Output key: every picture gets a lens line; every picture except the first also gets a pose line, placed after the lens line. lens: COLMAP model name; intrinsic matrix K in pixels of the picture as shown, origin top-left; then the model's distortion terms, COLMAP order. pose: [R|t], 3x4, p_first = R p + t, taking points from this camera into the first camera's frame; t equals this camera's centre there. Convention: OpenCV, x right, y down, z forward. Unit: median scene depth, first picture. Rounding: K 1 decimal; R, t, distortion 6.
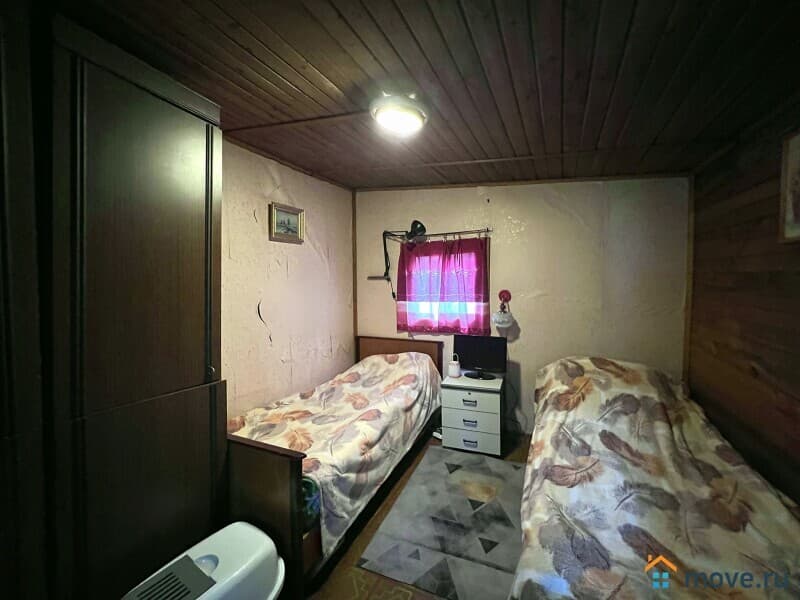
lens RADIAL K [[323.1, 0, 397.9], [0, 323.1, 297.3], [0, 0, 1]] dist [-0.001428, 0.000087]
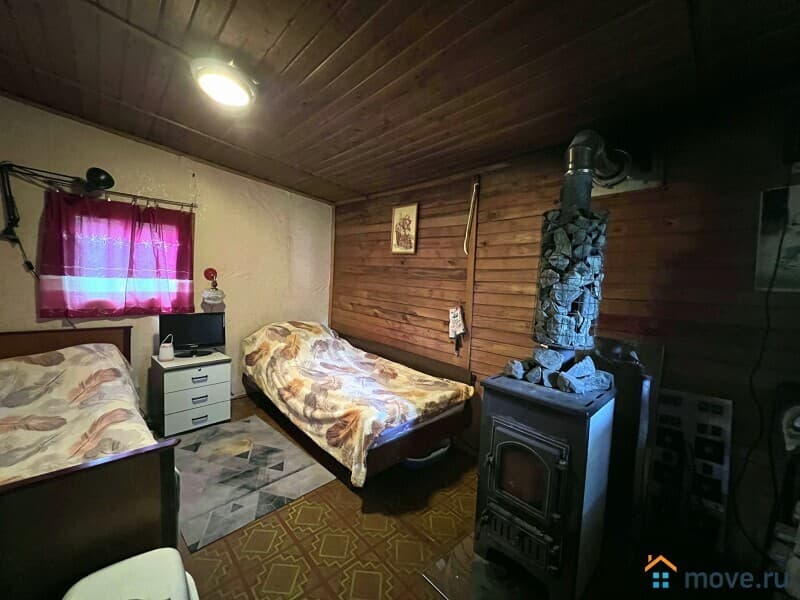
lens RADIAL K [[323.1, 0, 398.2], [0, 323.1, 298.1], [0, 0, 1]] dist [-0.001428, 0.000087]
pose [[0.355303, -0.020518, 0.934526, -0.490069], [-0.011531, 0.999587, 0.026331, 0.044988], [-0.934680, -0.020131, 0.354919, 0.084636]]
